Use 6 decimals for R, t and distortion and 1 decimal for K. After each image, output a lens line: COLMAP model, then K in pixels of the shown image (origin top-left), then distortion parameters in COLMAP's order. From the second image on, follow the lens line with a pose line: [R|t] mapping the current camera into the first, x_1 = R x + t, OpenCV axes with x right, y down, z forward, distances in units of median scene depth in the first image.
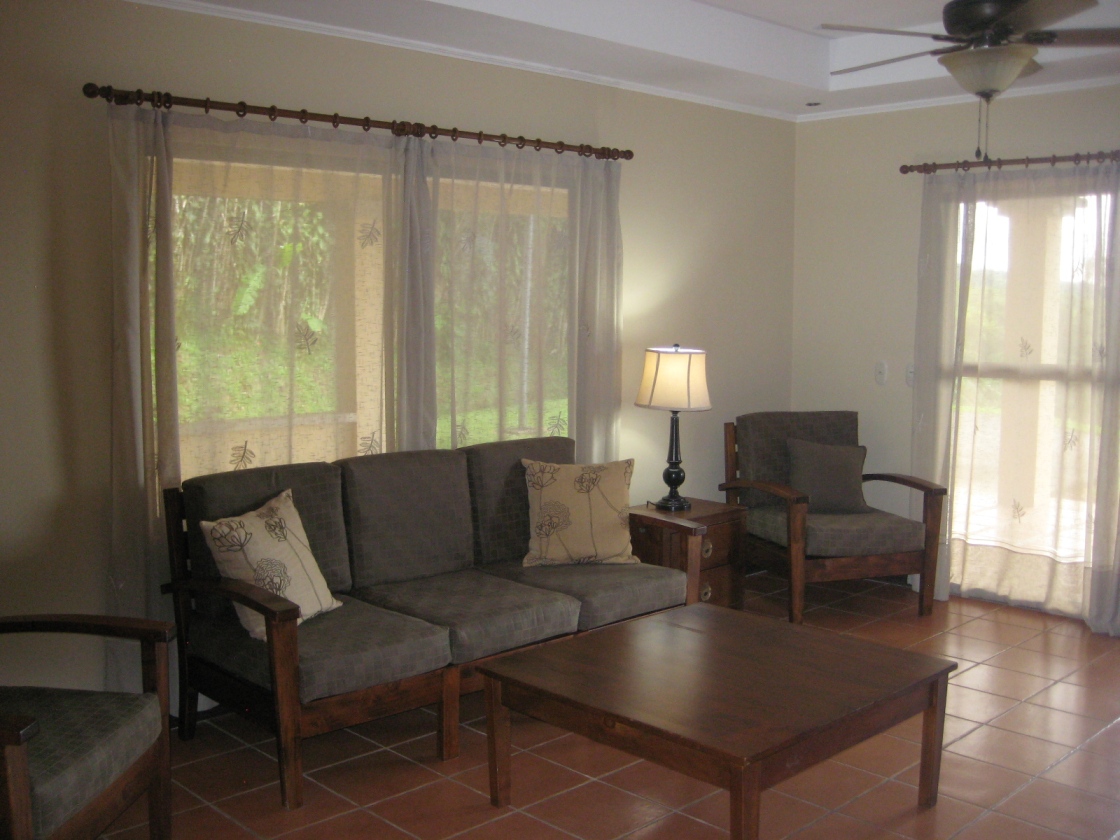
lens RADIAL K [[1173.0, 0, 560.0], [0, 1173.0, 420.0], [0, 0, 1]] dist [-0.197674, 0.450544]
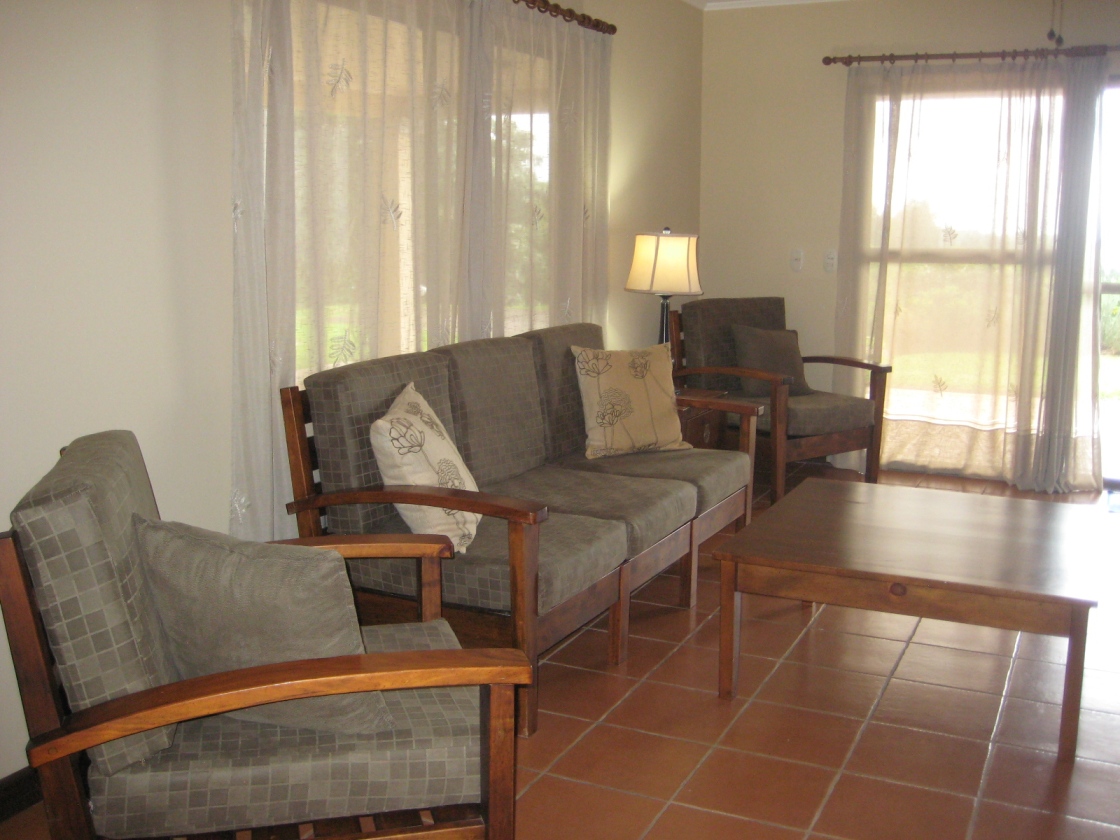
lens RADIAL K [[1173.0, 0, 560.0], [0, 1173.0, 420.0], [0, 0, 1]] dist [-0.197674, 0.450544]
pose [[0.941819, -0.054876, 0.331611, -0.313757], [0.031213, 0.996599, 0.076270, 0.018211], [-0.334668, -0.061482, 0.940328, 0.103492]]
